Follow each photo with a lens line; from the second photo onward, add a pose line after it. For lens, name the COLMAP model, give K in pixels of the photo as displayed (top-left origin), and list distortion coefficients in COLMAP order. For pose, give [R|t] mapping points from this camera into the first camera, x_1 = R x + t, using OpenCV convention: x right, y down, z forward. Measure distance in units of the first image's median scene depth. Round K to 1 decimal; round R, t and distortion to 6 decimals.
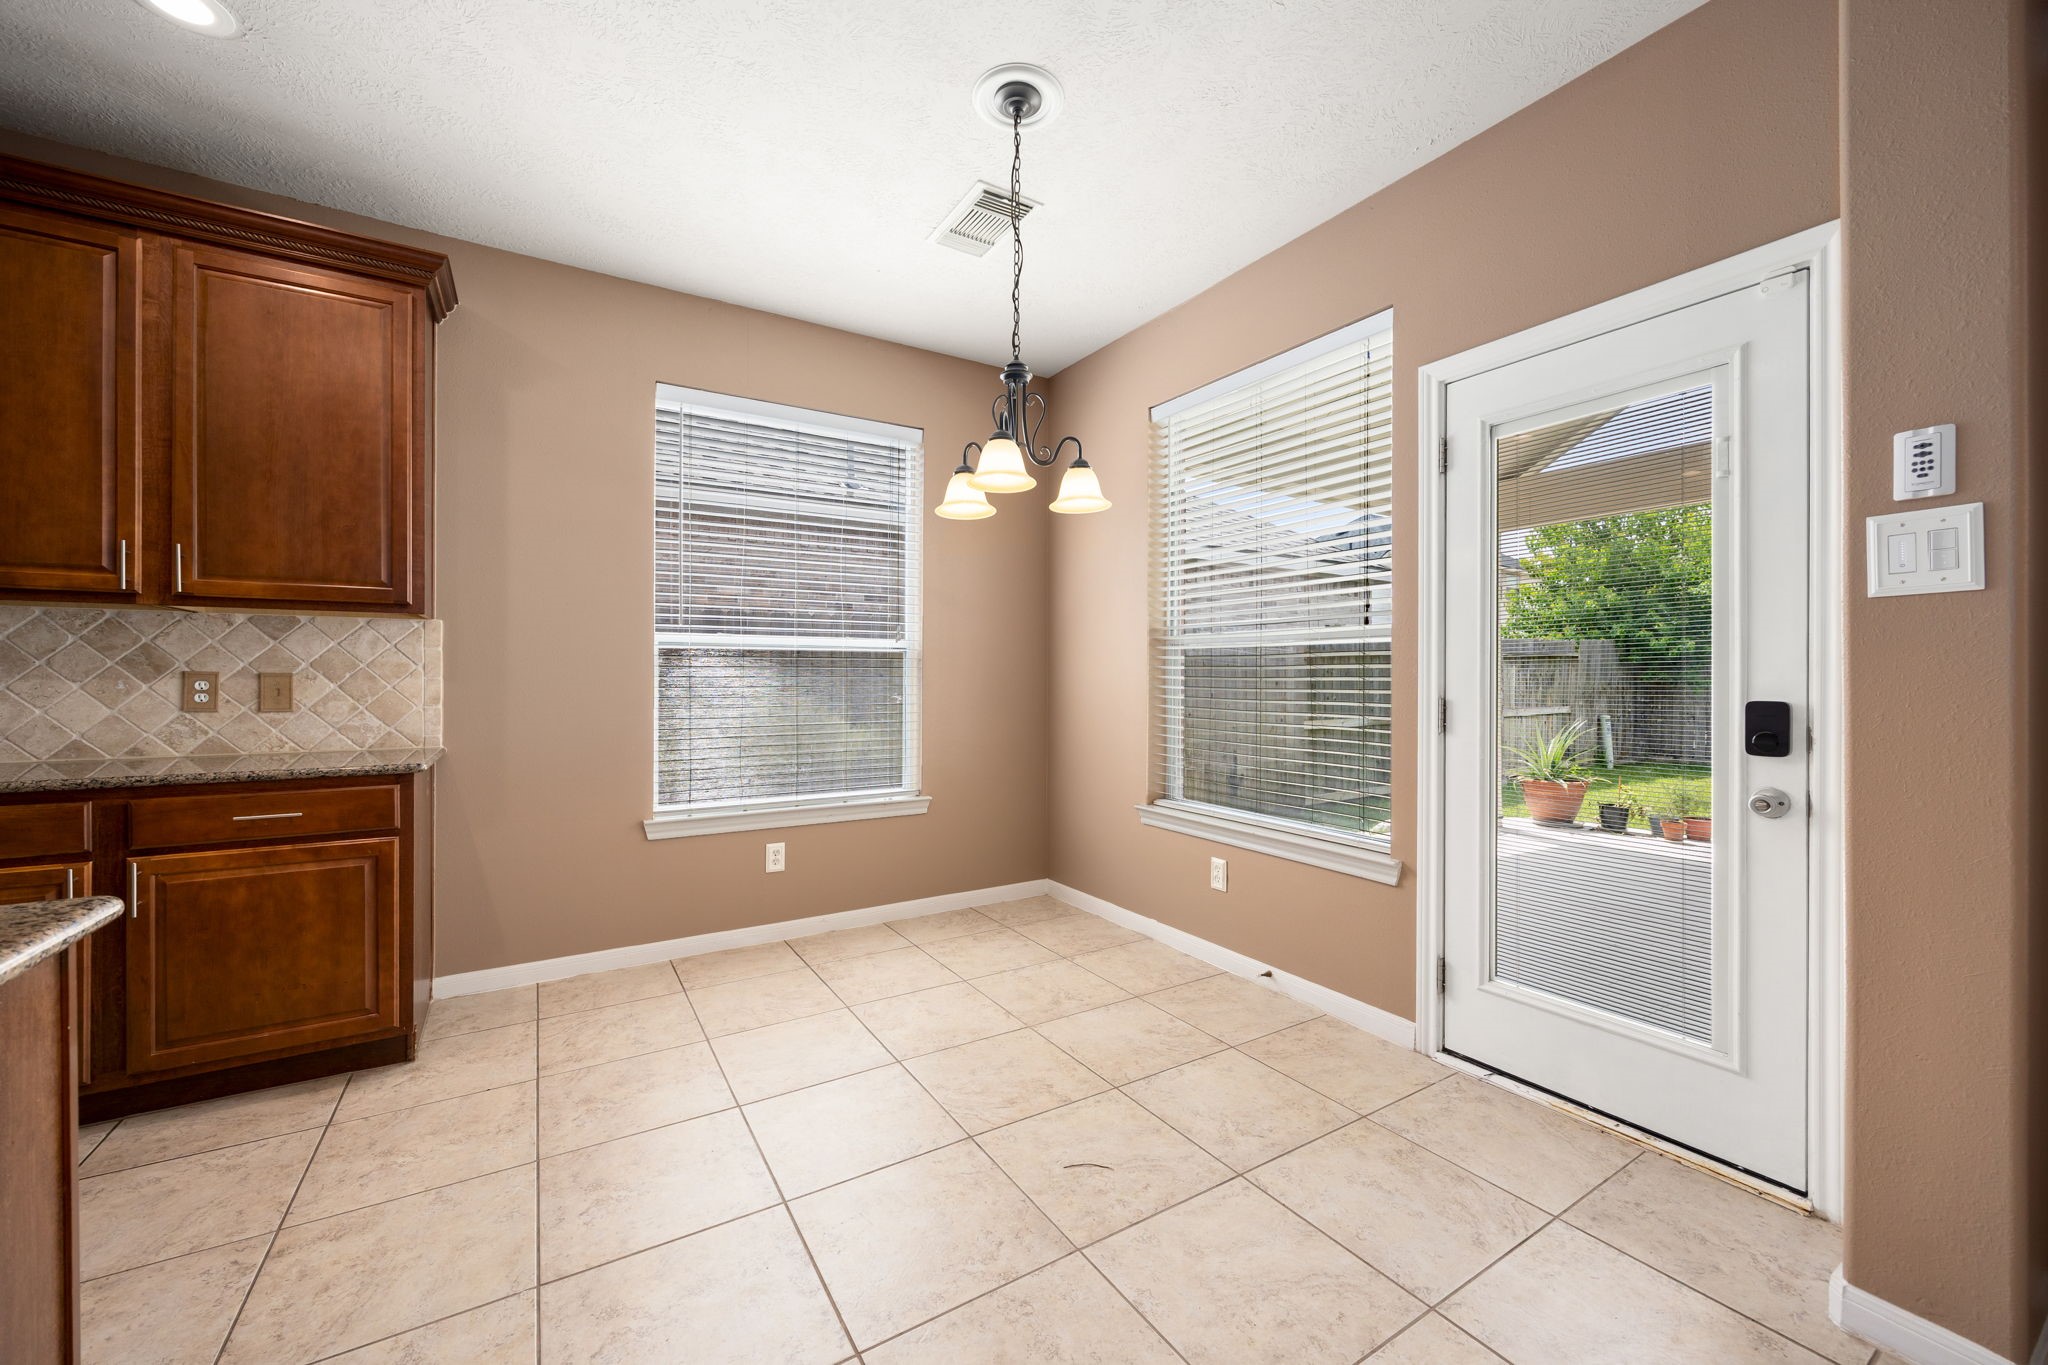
lens RADIAL K [[791.4, 0, 1033.9], [0, 791.4, 658.3], [0, 0, 1]] dist [0.001259, -0.000104]
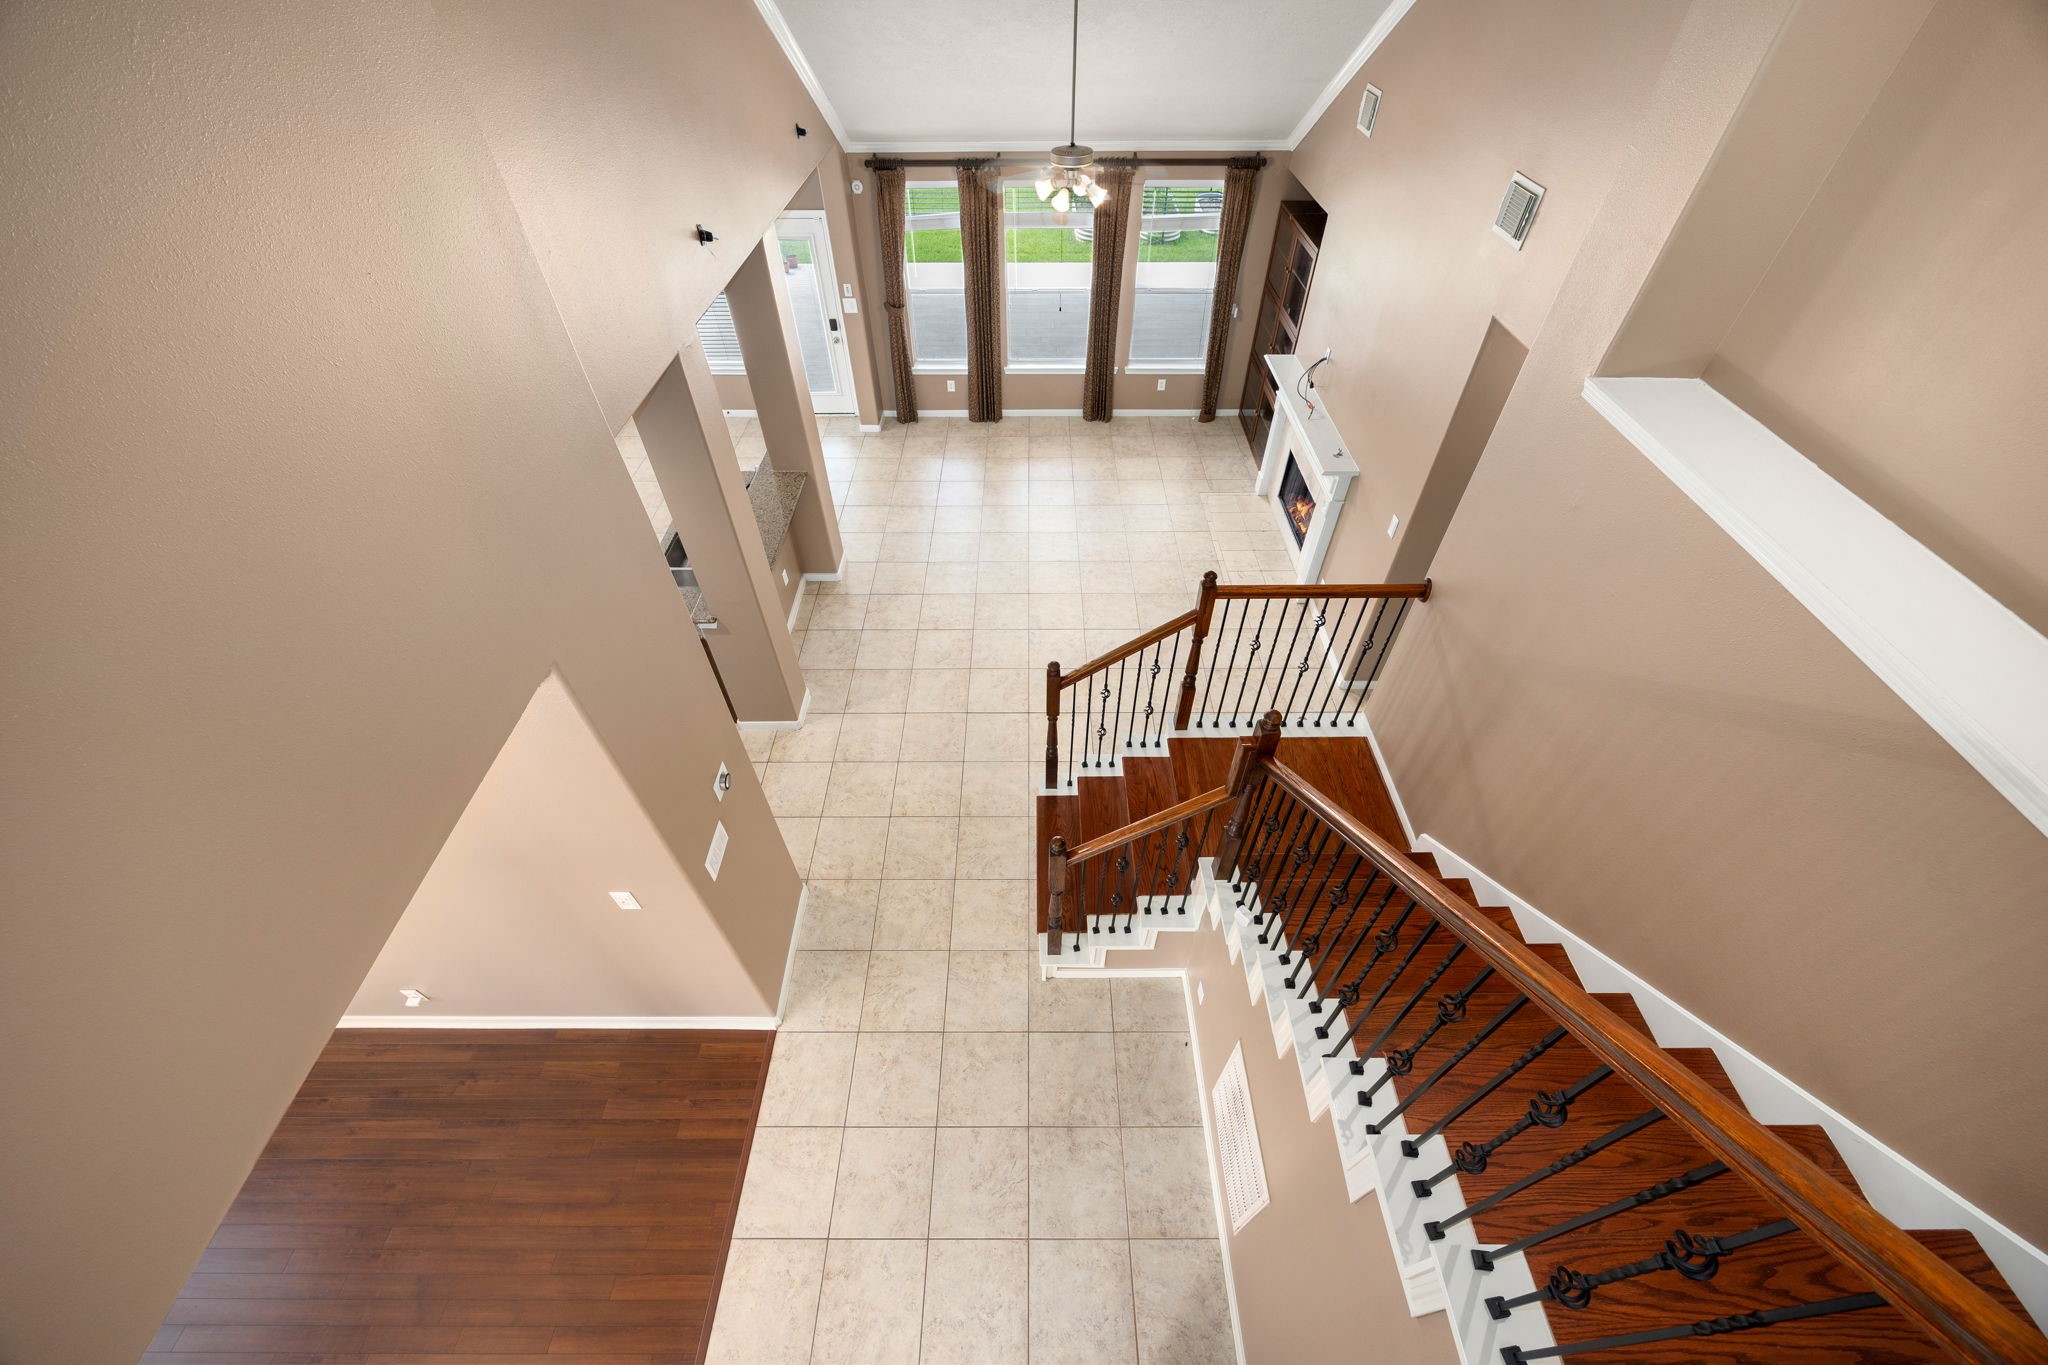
lens RADIAL K [[779.4, 0, 1028.0], [0, 779.4, 679.3], [0, 0, 1]] dist [-0.002958, -0.000306]
pose [[0.532230, -0.613045, 0.583872, -2.630058], [-0.003808, 0.687927, 0.725770, -1.943412], [-0.846591, -0.388500, 0.363801, -2.666327]]
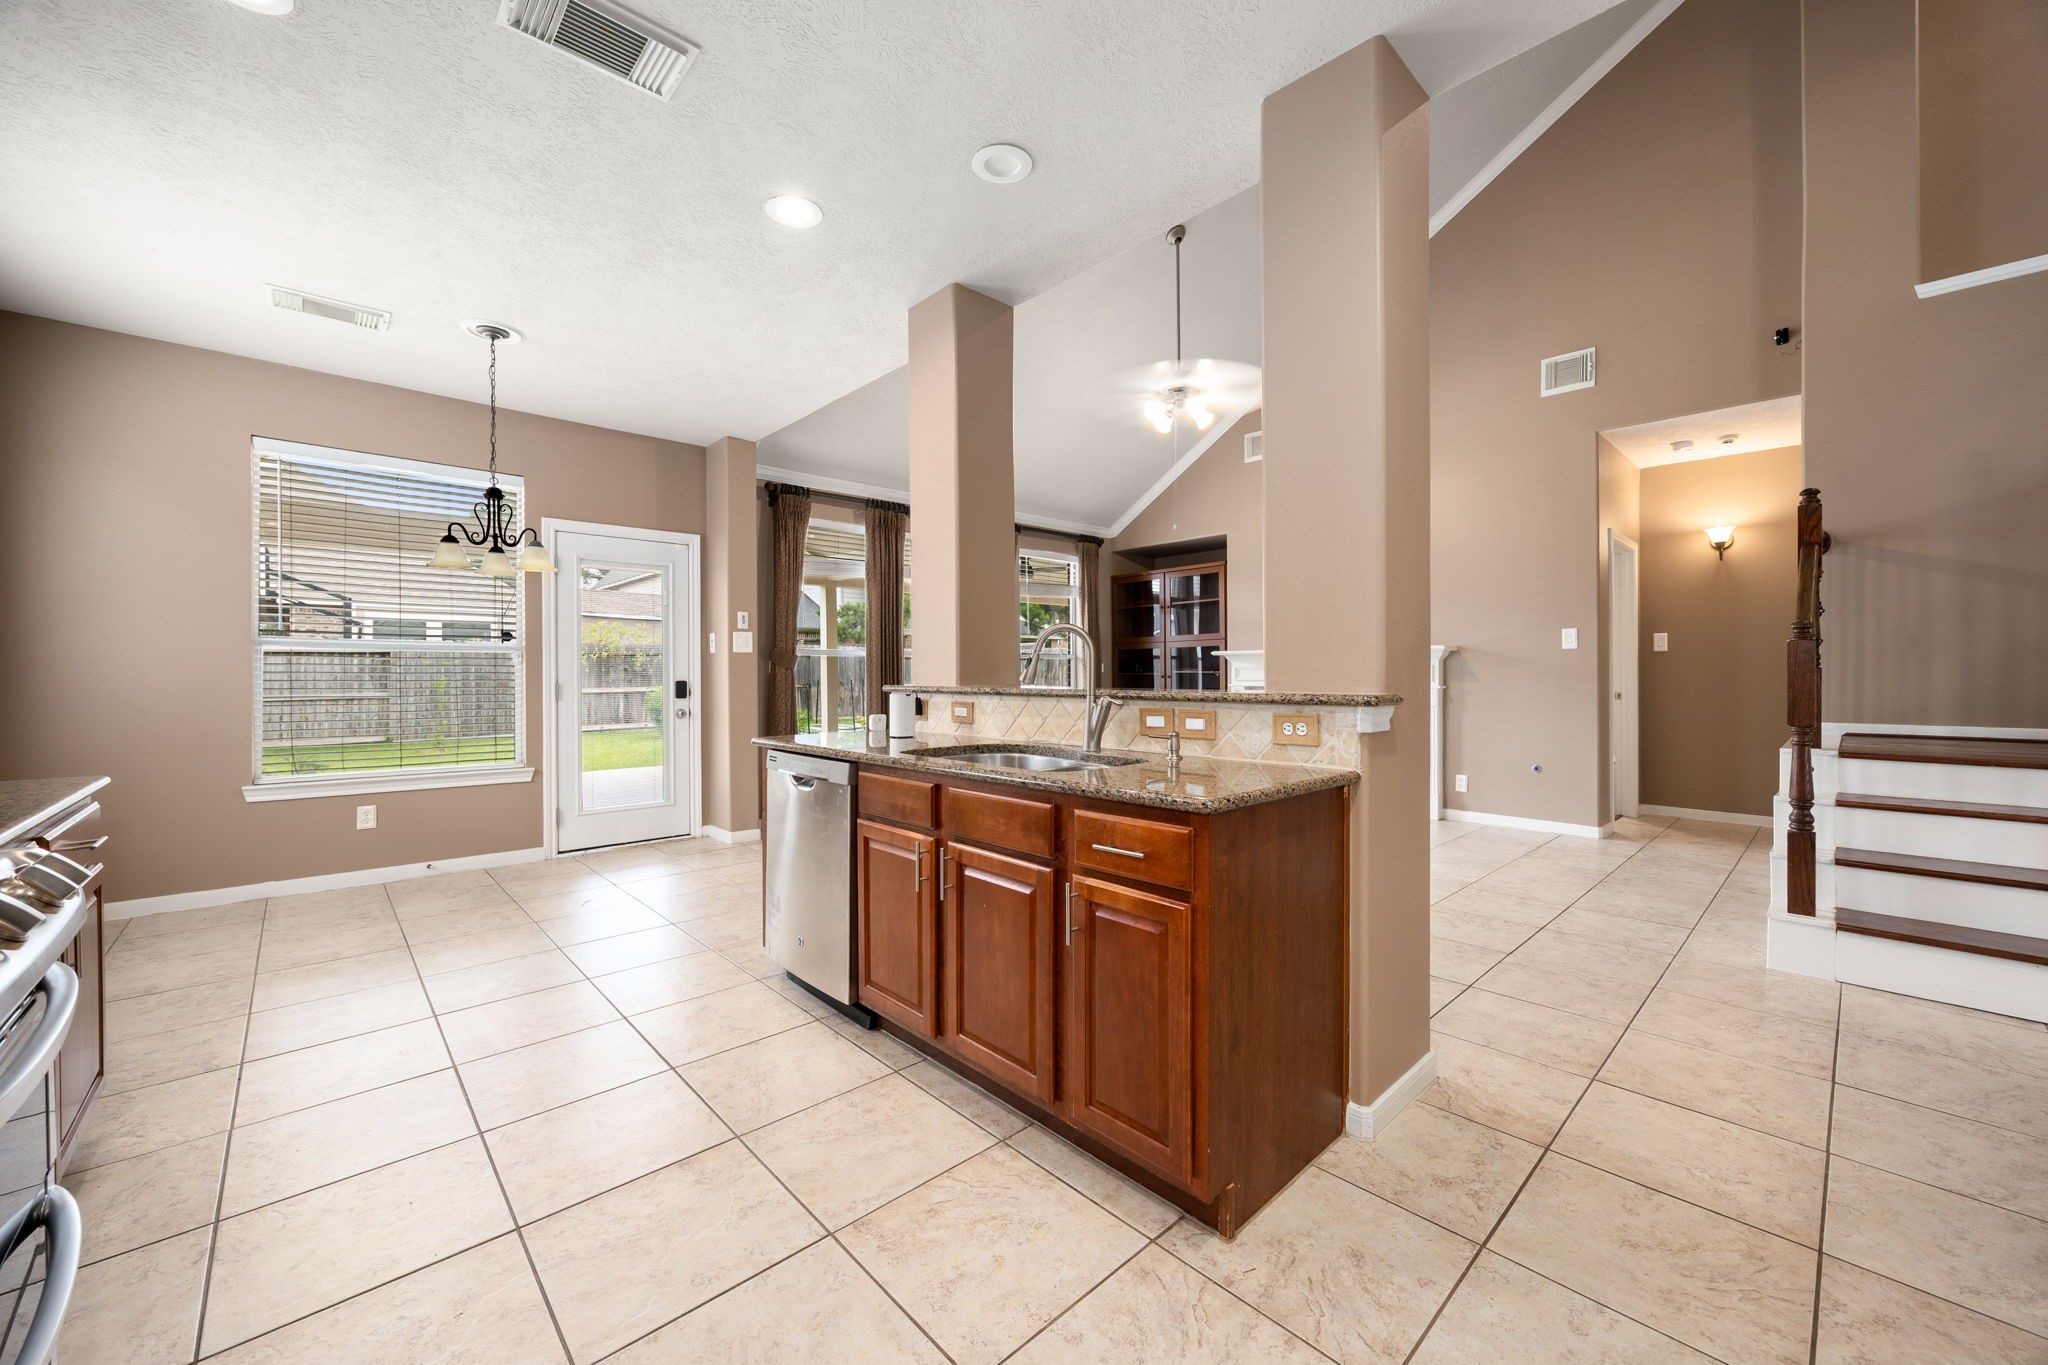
lens RADIAL K [[779.4, 0, 1031.3], [0, 779.4, 681.2], [0, 0, 1]] dist [-0.002367, -0.000297]
pose [[-0.191586, -0.014500, 0.981369, -2.446779], [-0.010560, 0.999863, 0.012712, 0.001062], [-0.981419, -0.007927, -0.191713, 0.242476]]
